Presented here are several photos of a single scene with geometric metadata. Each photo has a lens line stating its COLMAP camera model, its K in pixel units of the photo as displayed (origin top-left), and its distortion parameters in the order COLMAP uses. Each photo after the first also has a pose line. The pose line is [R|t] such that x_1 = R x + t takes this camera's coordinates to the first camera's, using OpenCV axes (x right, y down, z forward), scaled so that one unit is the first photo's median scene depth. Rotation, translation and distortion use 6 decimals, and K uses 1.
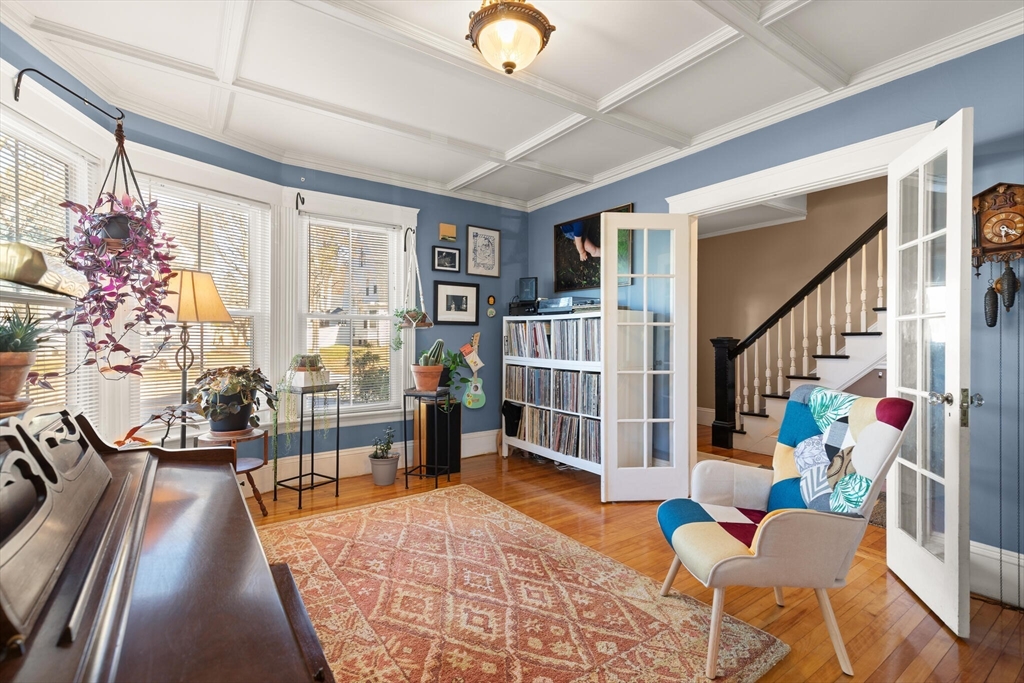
lens RADIAL K [[470.5, 0, 514.3], [0, 470.5, 347.4], [0, 0, 1]] dist [0.000757, -0.000127]
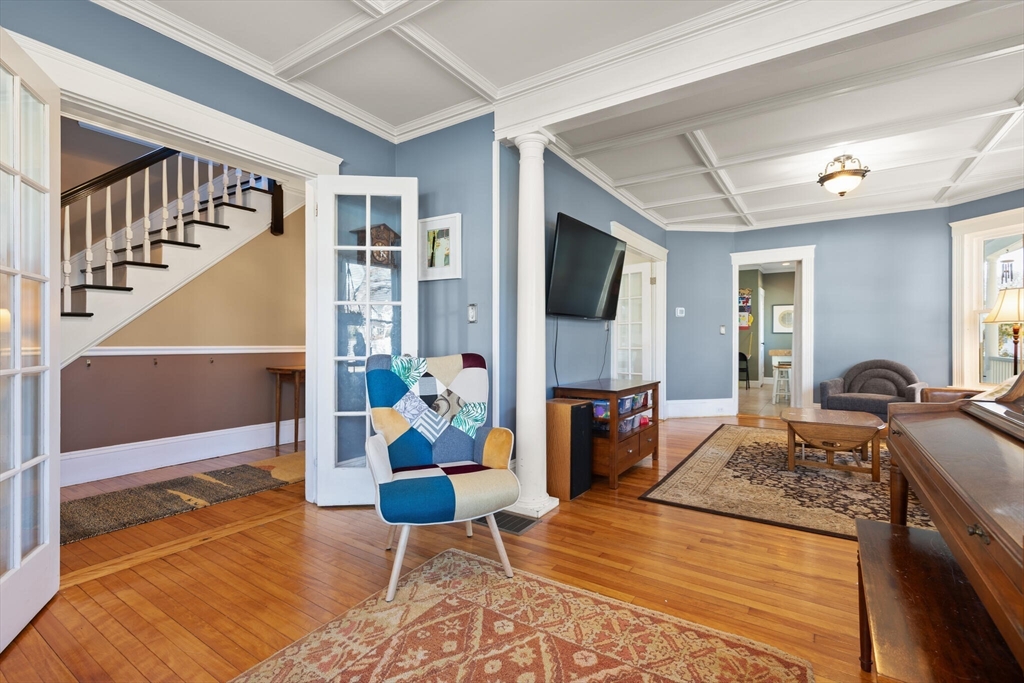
lens RADIAL K [[470.5, 0, 514.3], [0, 470.5, 347.4], [0, 0, 1]] dist [0.000757, -0.000127]
pose [[-0.375693, -0.011618, 0.926671, -0.640354], [0.017906, 0.999644, 0.019792, 0.049144], [-0.926571, 0.024029, -0.375351, 1.231600]]
